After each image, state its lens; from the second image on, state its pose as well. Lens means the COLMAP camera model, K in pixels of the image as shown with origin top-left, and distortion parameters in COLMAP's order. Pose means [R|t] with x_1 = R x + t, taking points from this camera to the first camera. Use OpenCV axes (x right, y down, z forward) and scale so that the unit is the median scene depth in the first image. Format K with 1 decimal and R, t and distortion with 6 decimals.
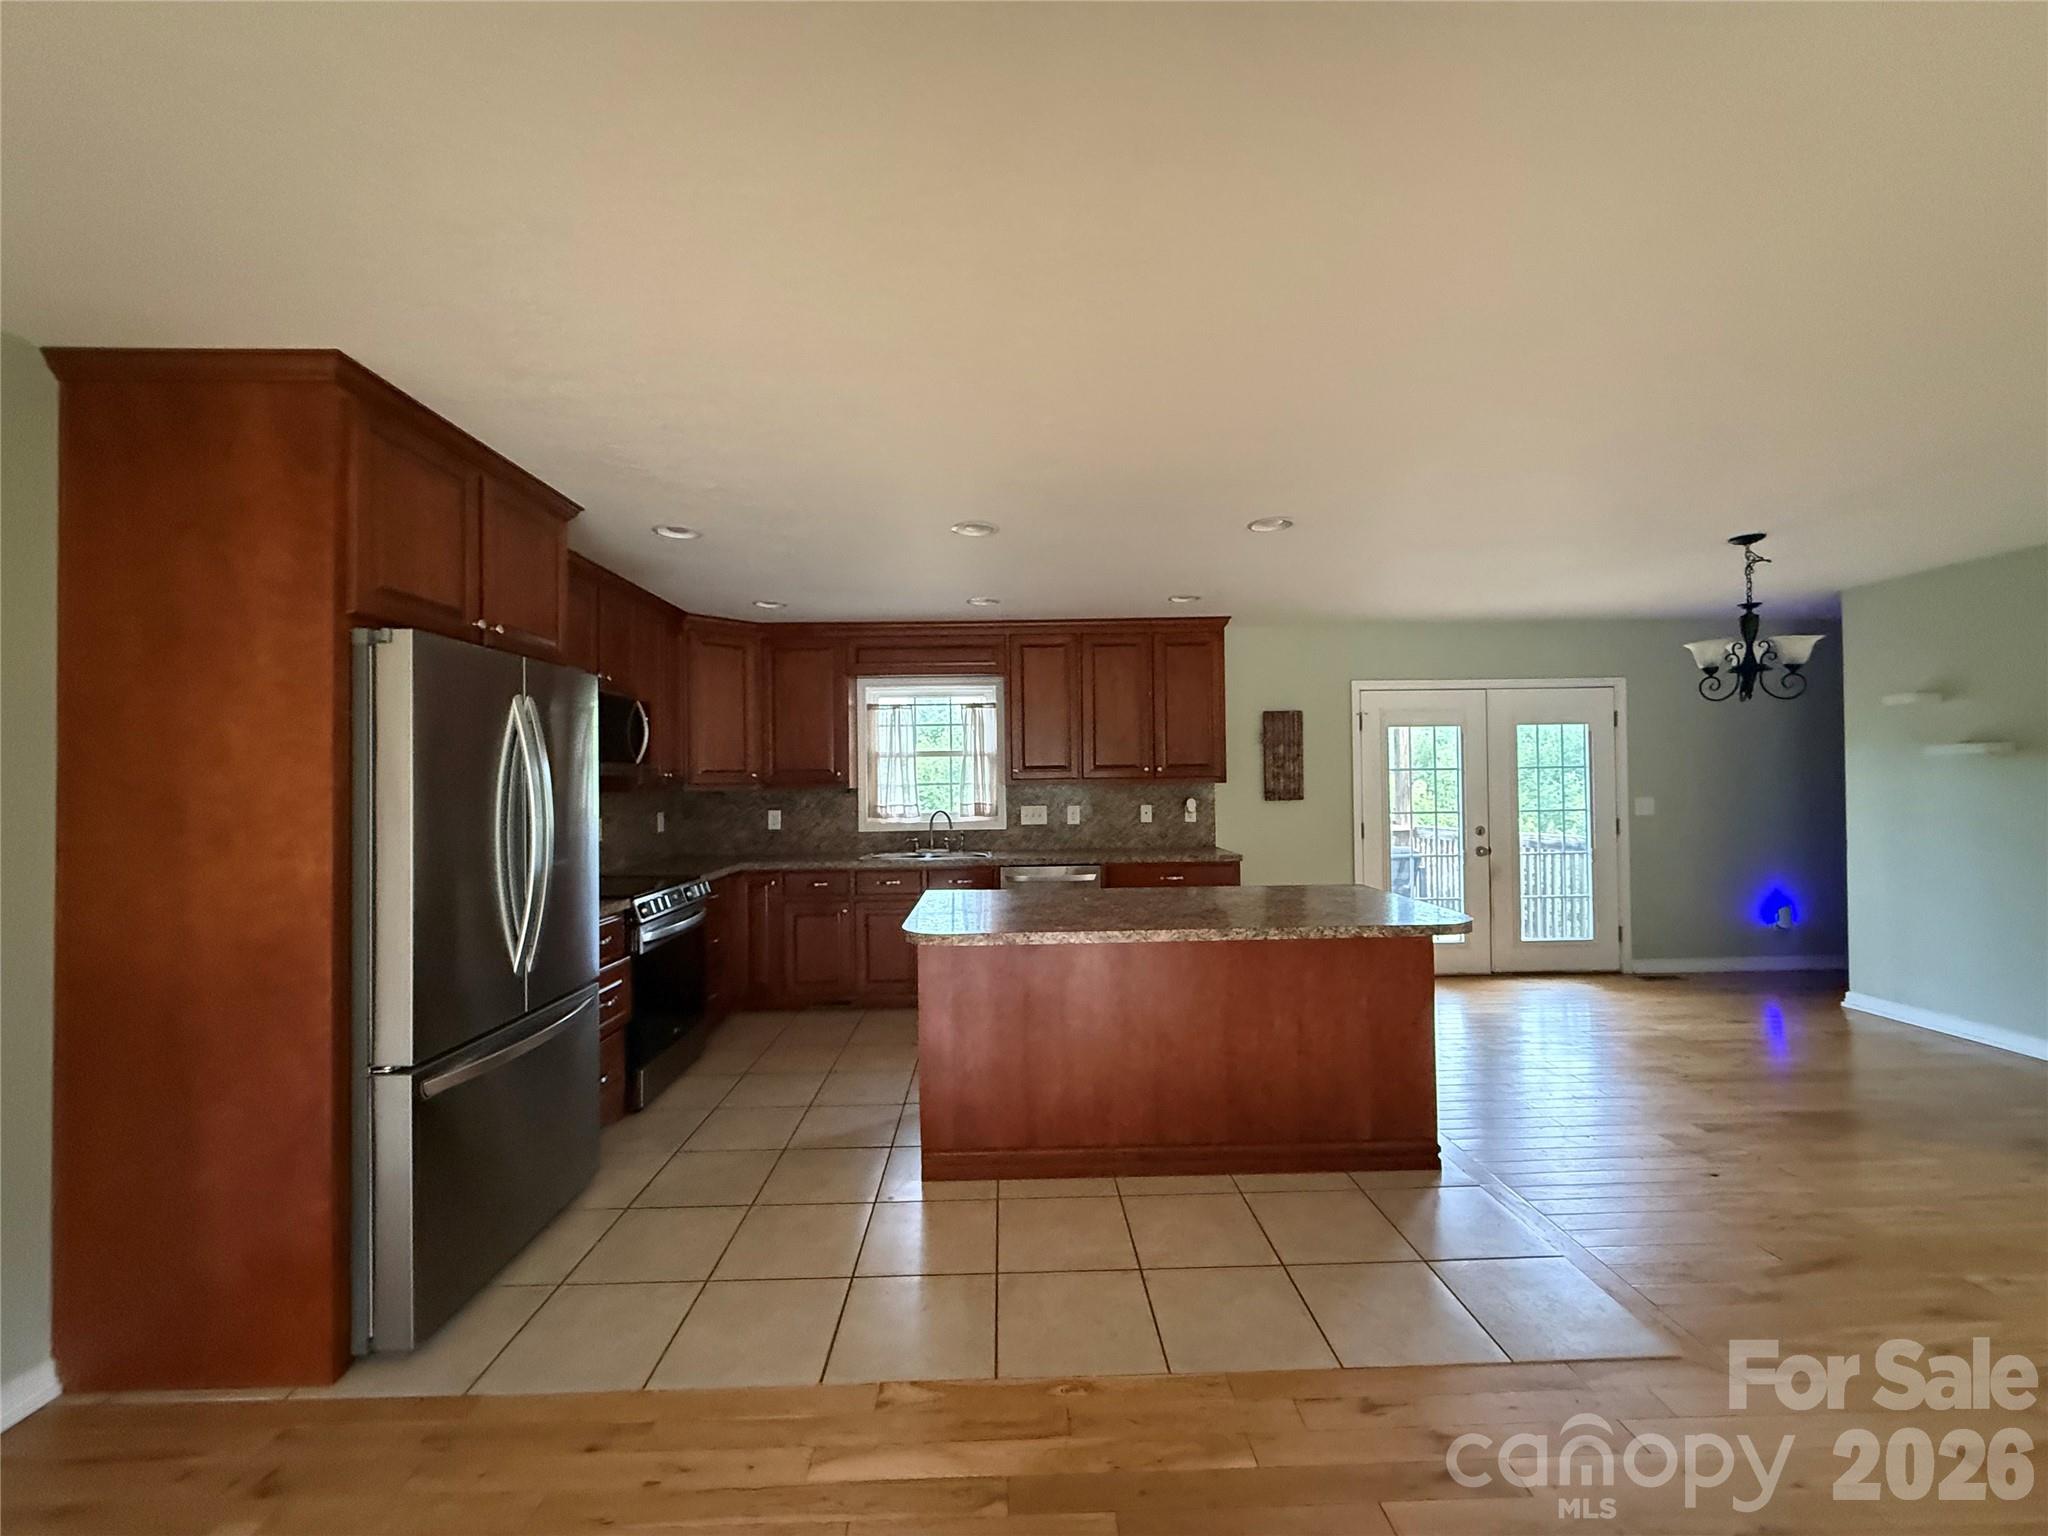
lens RADIAL K [[816.3, 0, 1017.0], [0, 816.3, 767.2], [0, 0, 1]] dist [-0.003023, 0.000444]
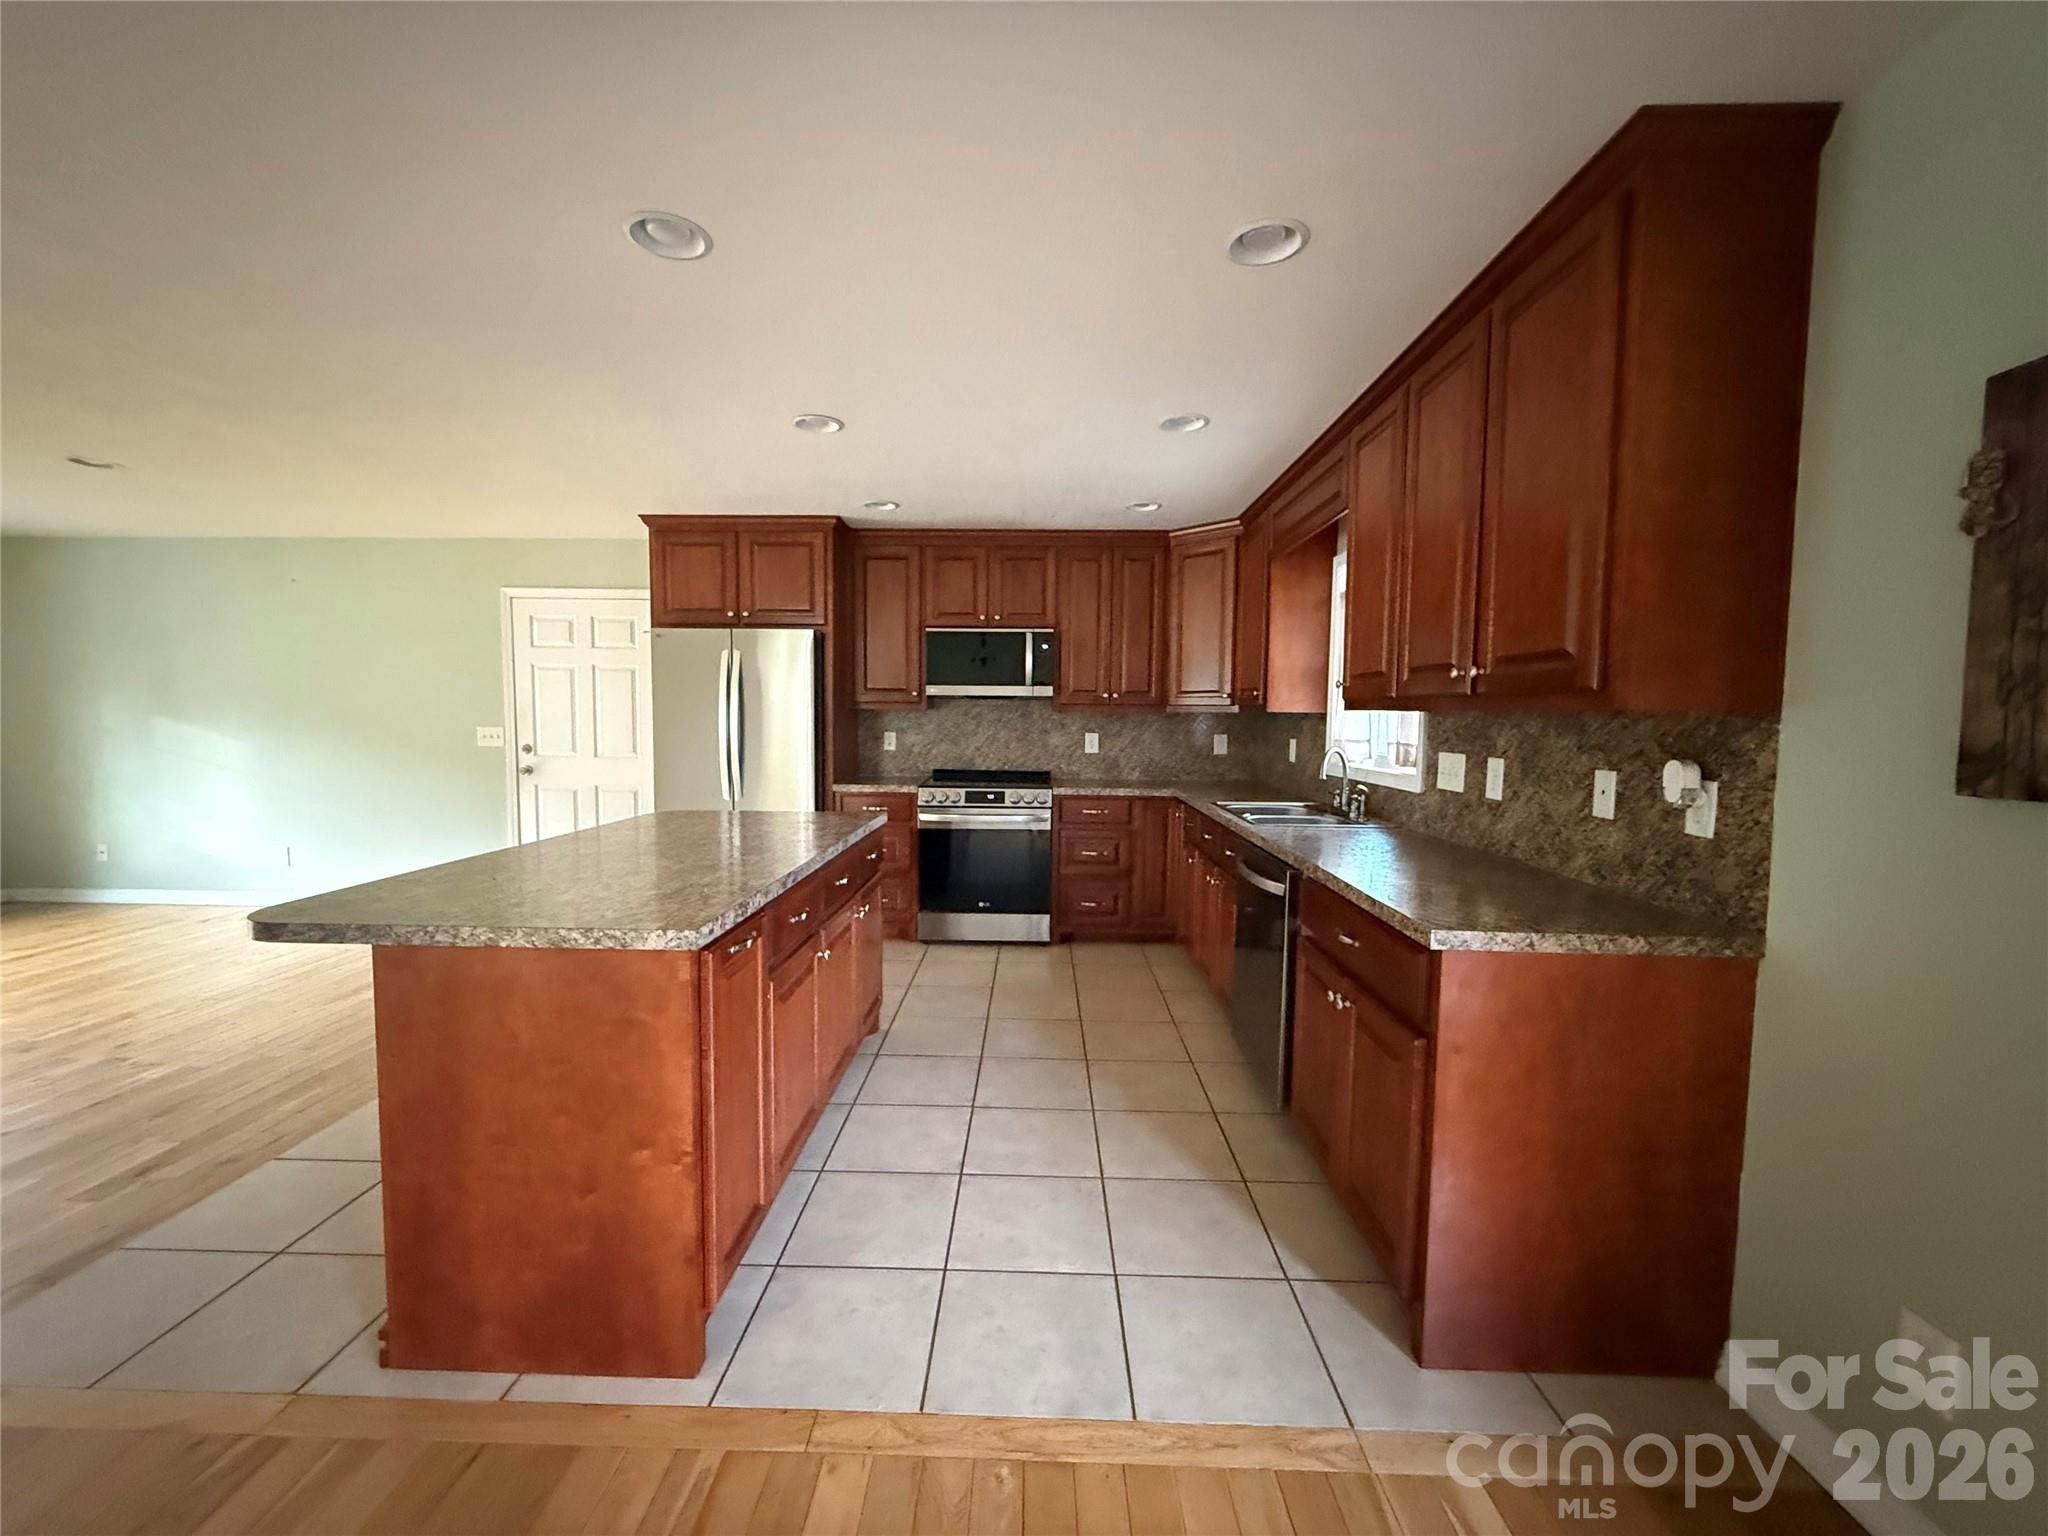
lens RADIAL K [[816.3, 0, 1015.9], [0, 816.3, 767.8], [0, 0, 1]] dist [-0.003023, 0.000444]
pose [[-0.046404, 0.080871, -0.995644, 0.530411], [0.007469, 0.996718, 0.080610, 0.013974], [0.998895, -0.003696, -0.046856, 0.755874]]
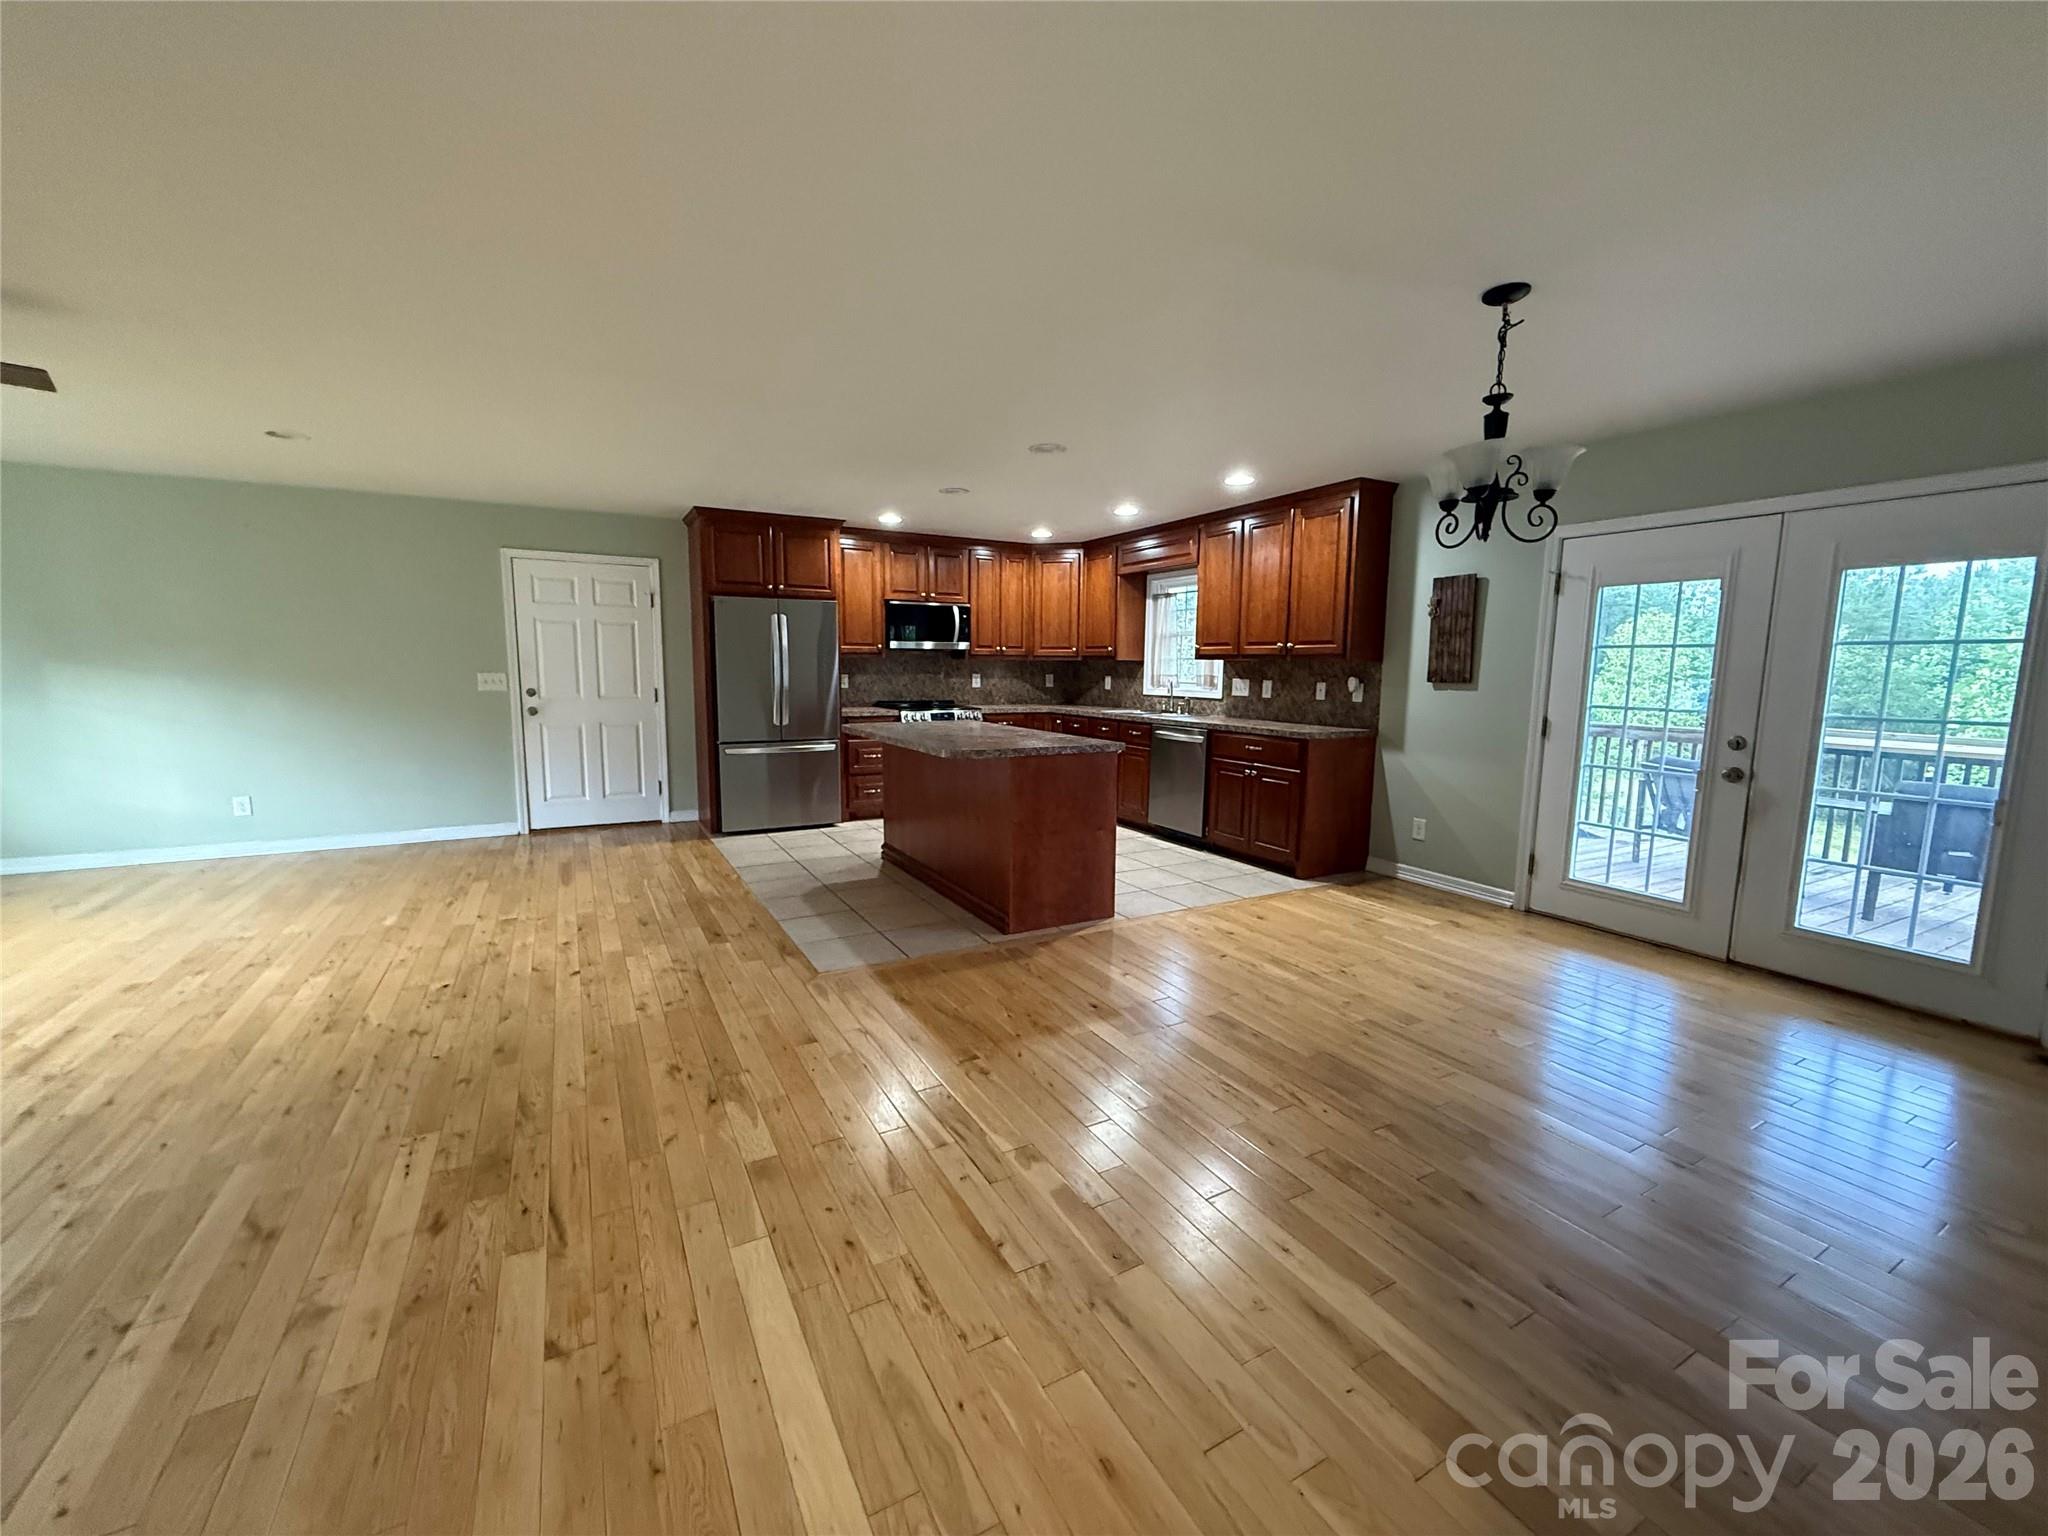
lens RADIAL K [[816.3, 0, 1015.7], [0, 816.3, 770.0], [0, 0, 1]] dist [-0.003023, 0.000444]
pose [[0.463589, 0.132215, -0.876130, 0.874159], [-0.001314, 0.988906, 0.148538, 0.004327], [0.886049, -0.067710, 0.458620, 0.203421]]
